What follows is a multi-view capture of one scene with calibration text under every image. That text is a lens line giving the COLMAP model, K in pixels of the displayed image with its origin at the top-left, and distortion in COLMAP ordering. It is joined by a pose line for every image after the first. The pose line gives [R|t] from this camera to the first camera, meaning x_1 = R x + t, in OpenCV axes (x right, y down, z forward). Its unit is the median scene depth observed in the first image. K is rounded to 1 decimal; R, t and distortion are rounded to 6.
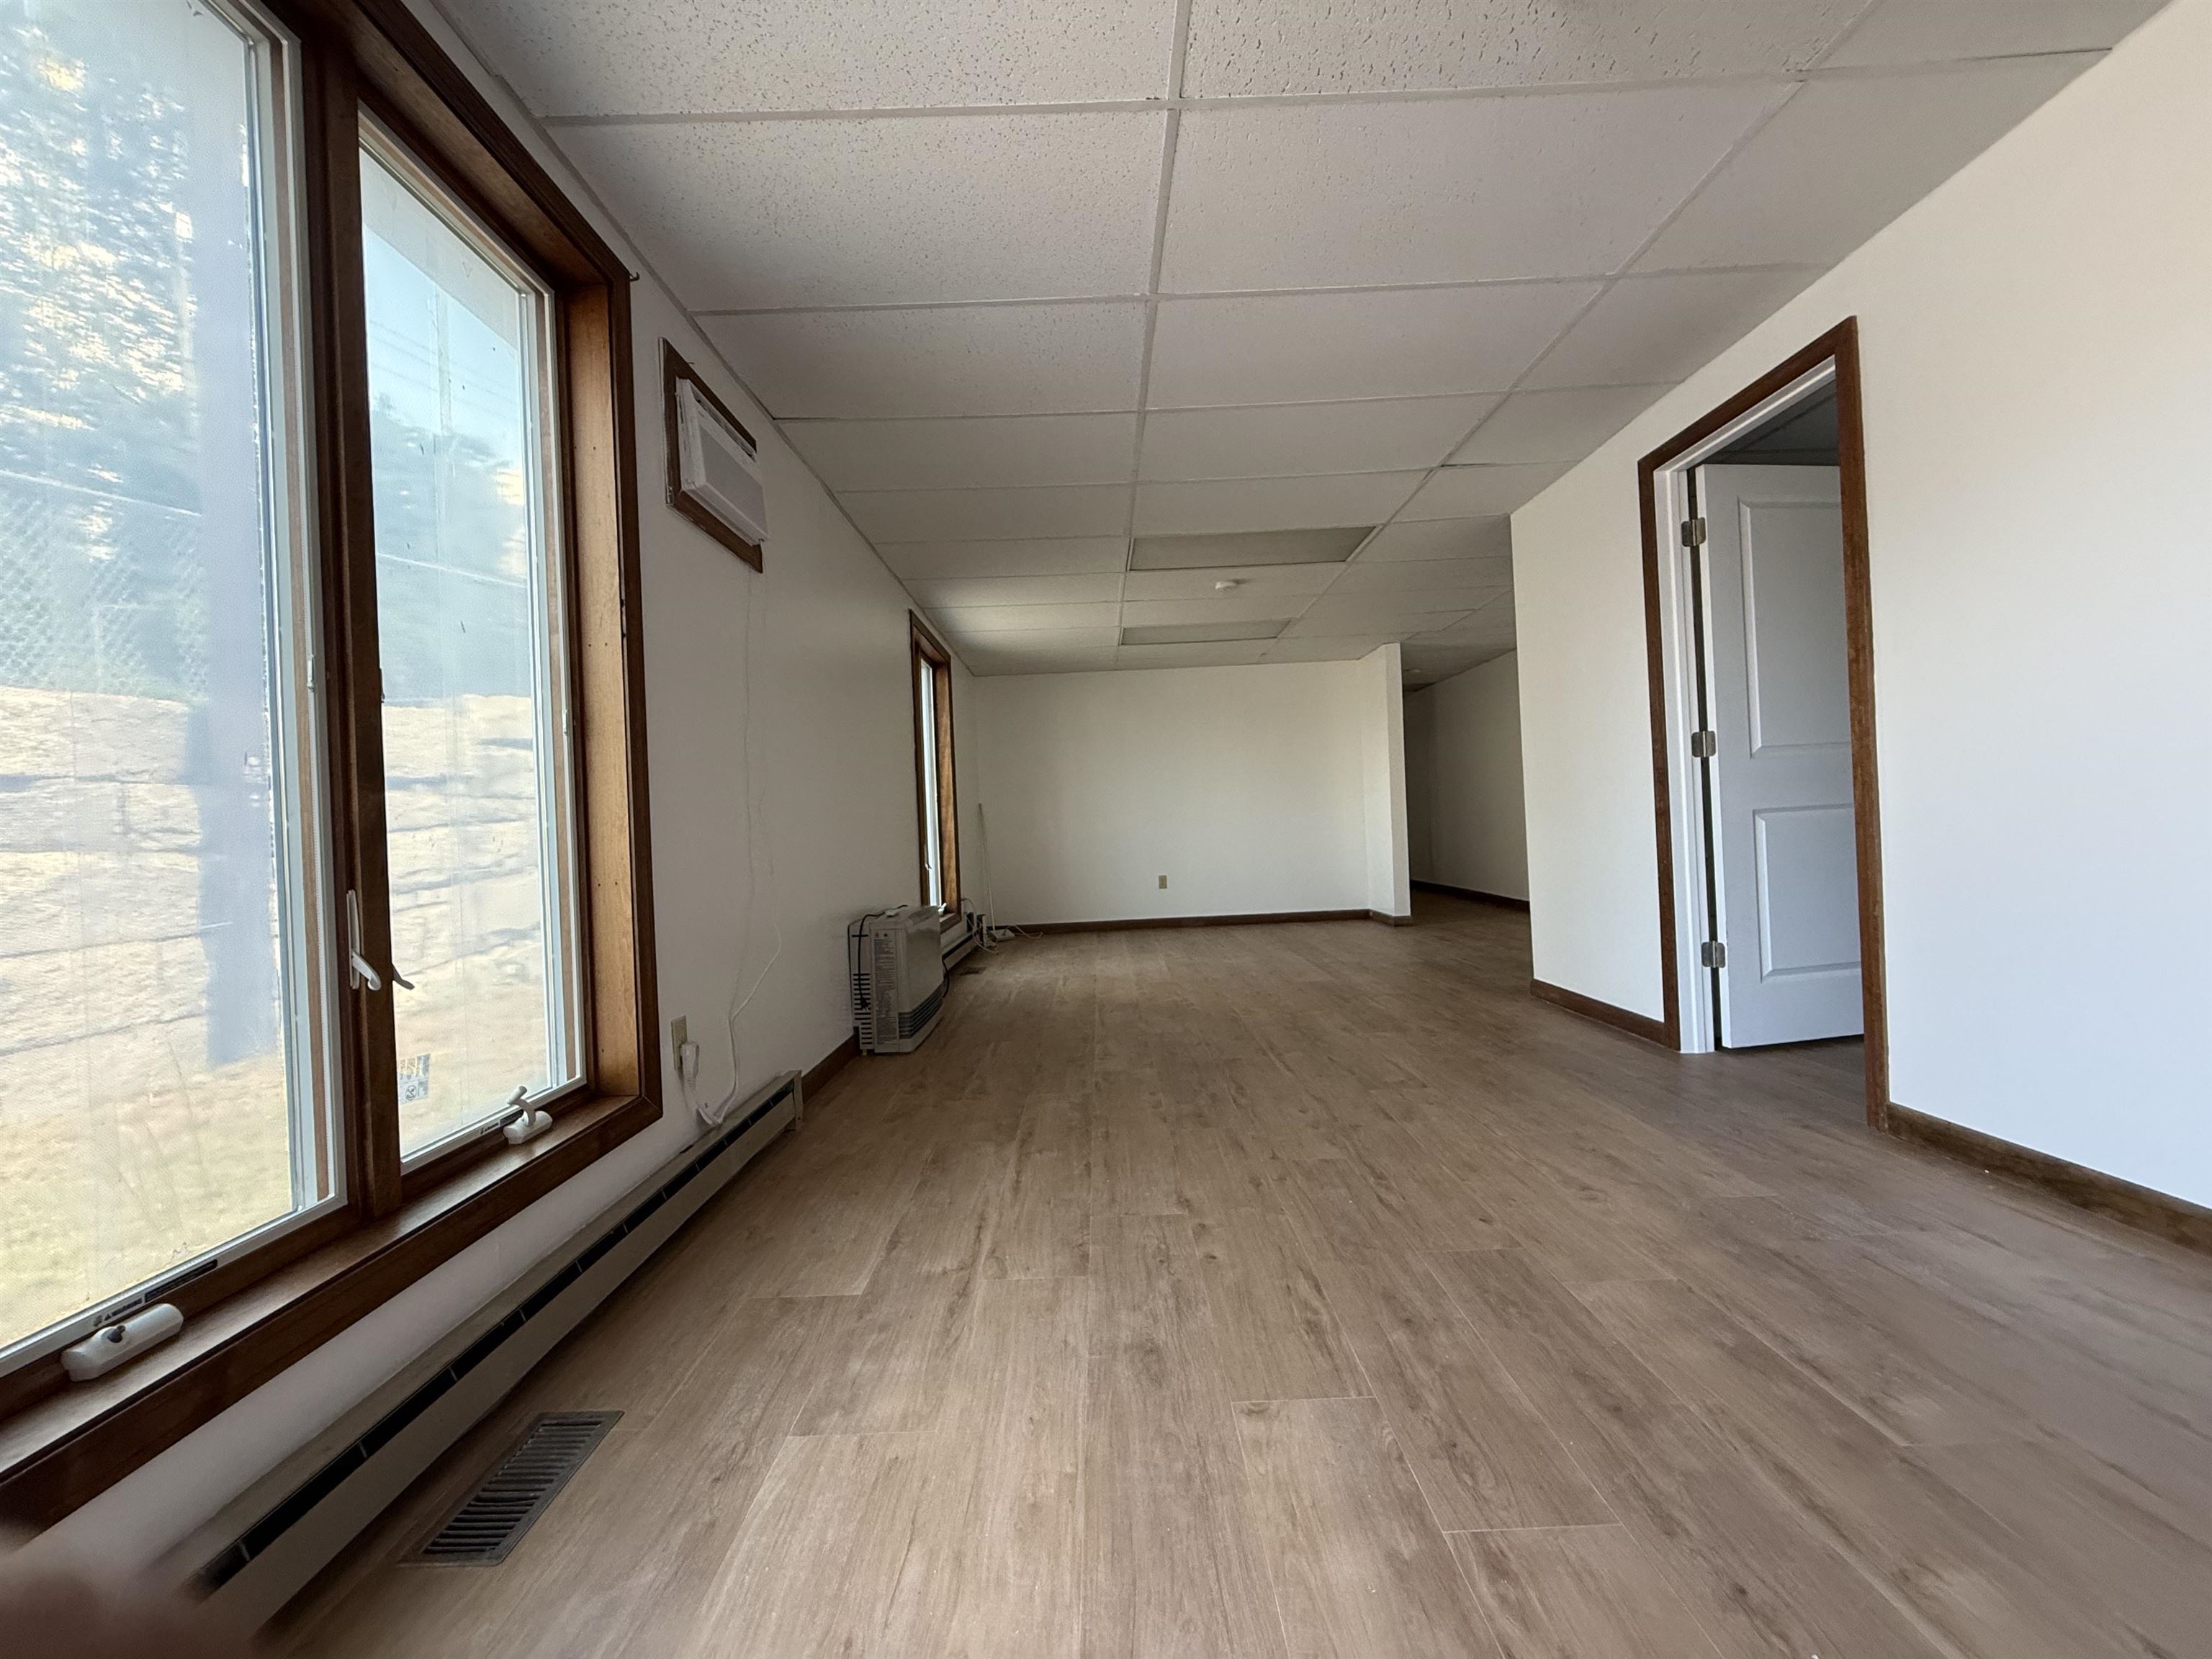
lens RADIAL K [[879.4, 0, 1107.1], [0, 879.4, 820.9], [0, 0, 1]] dist [-0.001498, 0.000577]
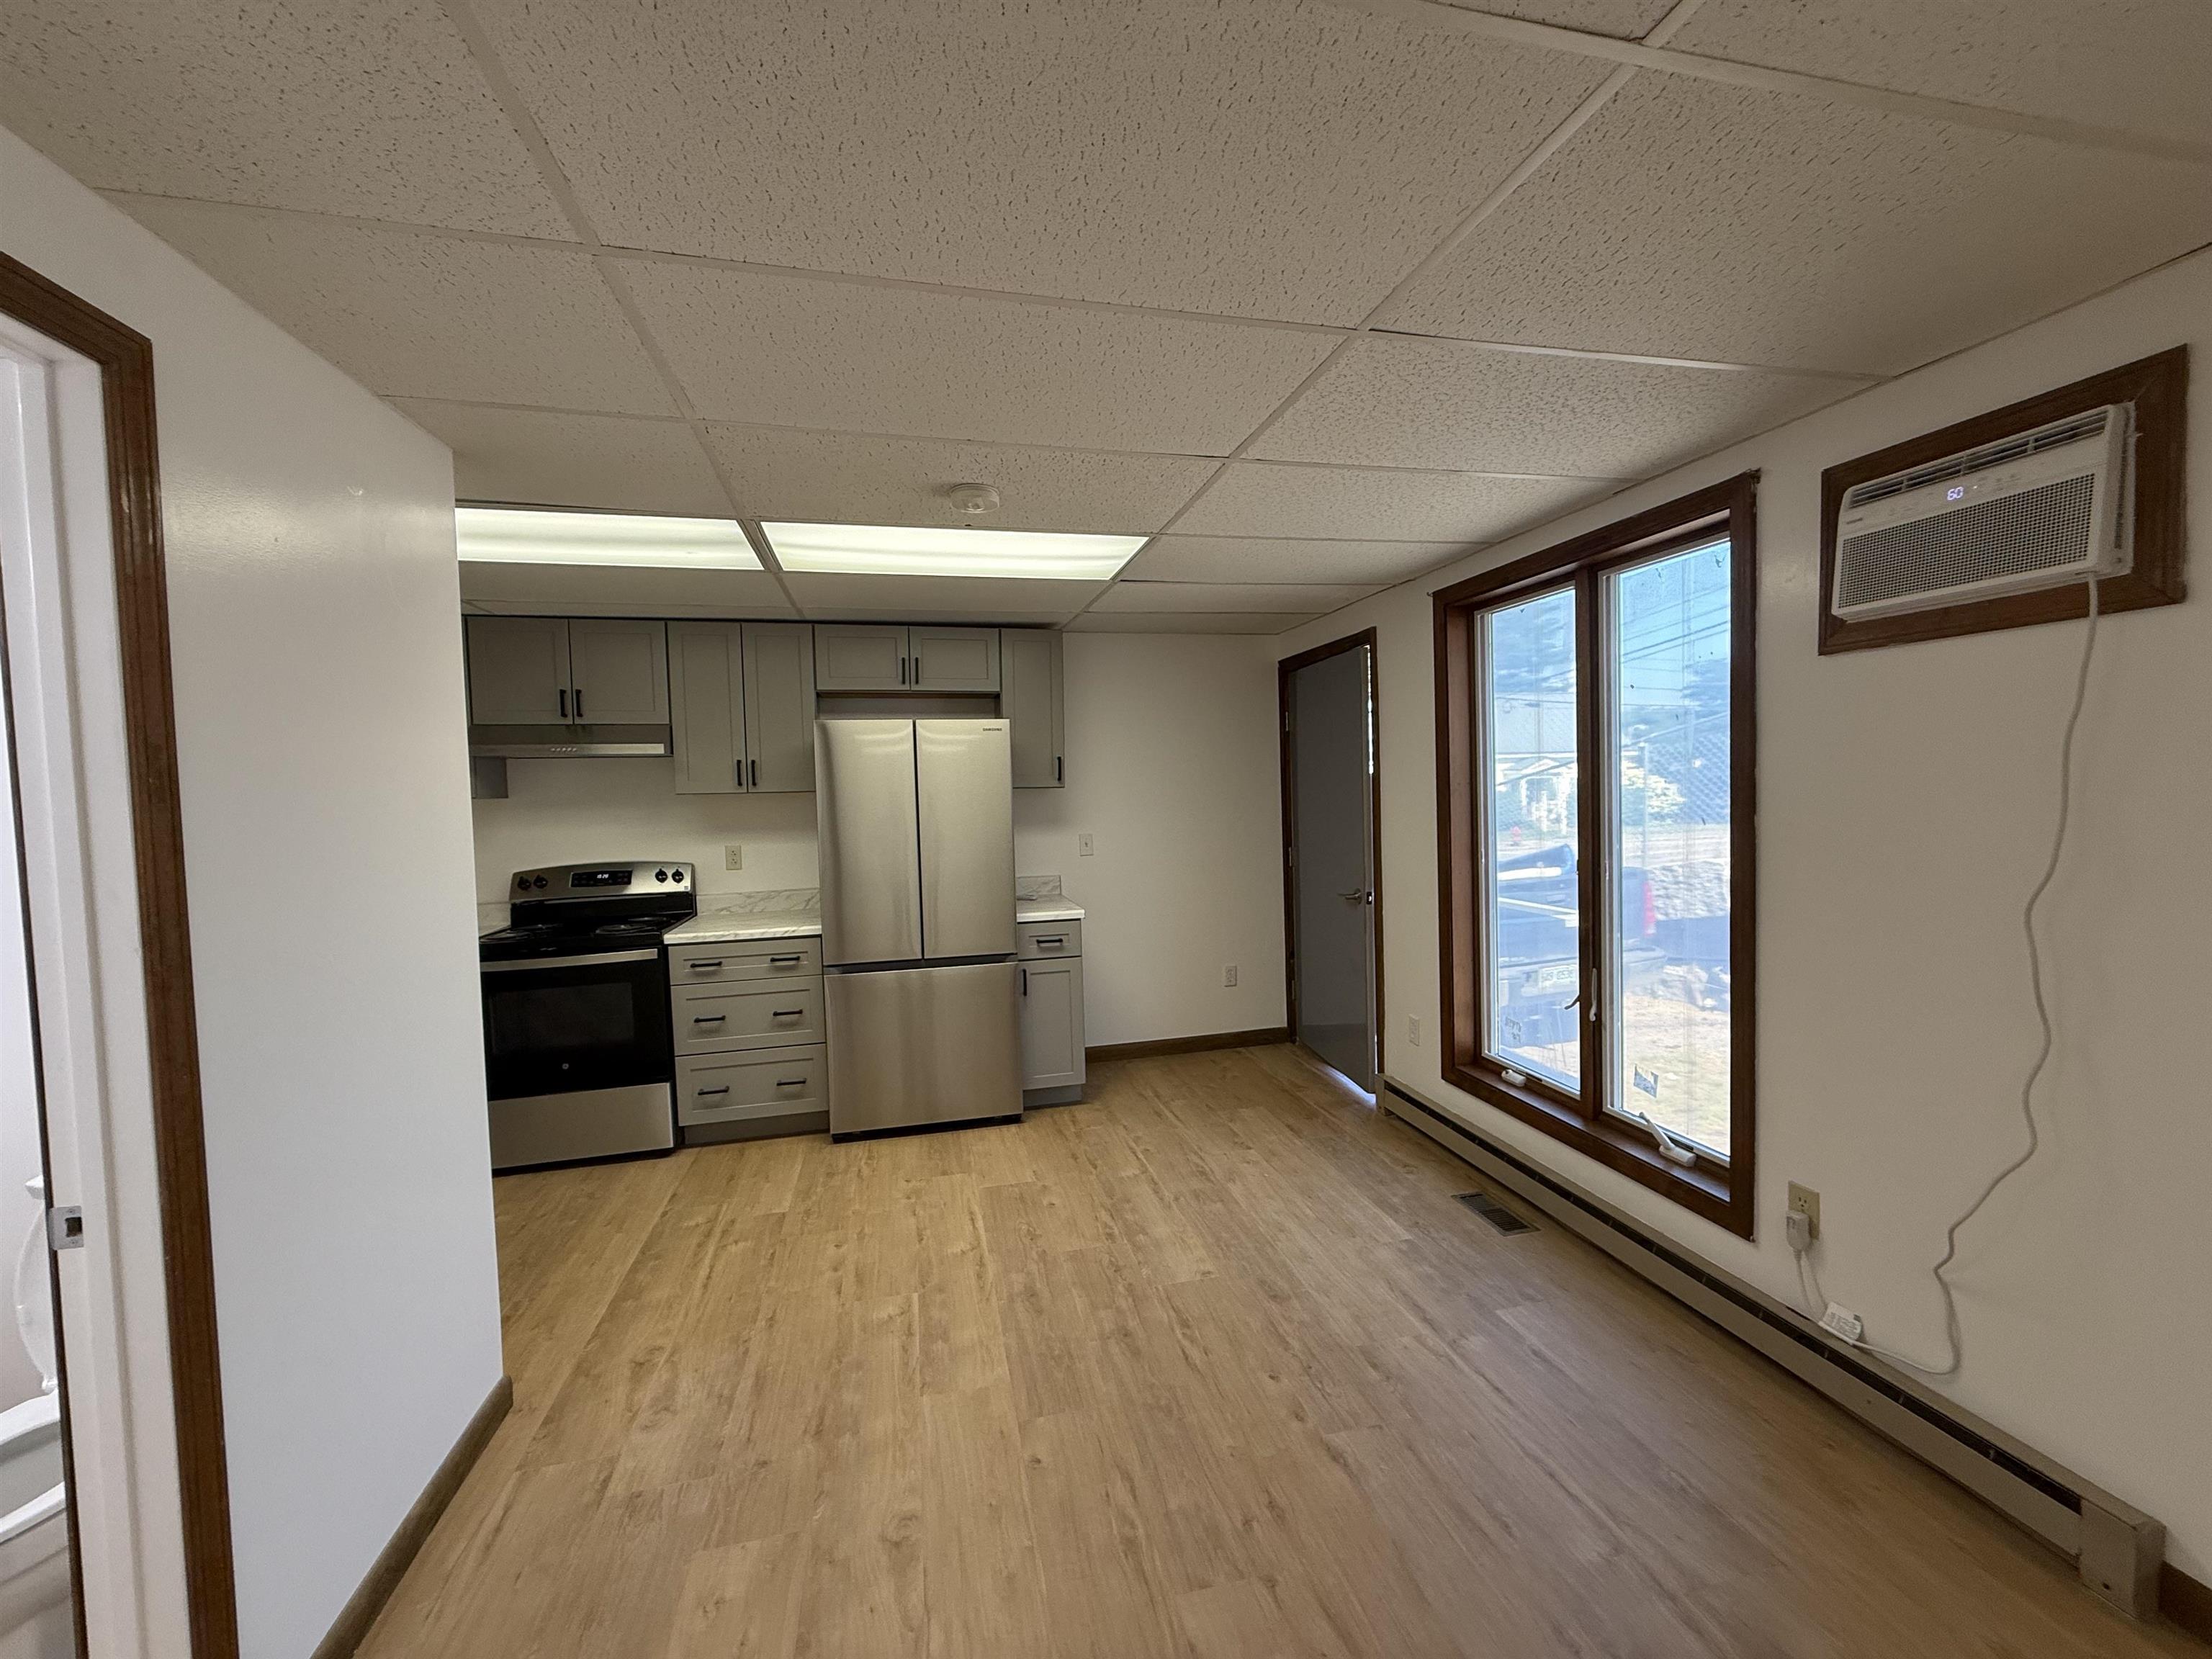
lens RADIAL K [[879.4, 0, 1108.7], [0, 879.4, 822.7], [0, 0, 1]] dist [-0.001498, 0.000577]
pose [[-0.973283, 0.082653, -0.214214, 0.612551], [0.074818, 0.996206, 0.044442, -0.386884], [0.217075, 0.027228, -0.975775, 2.411513]]
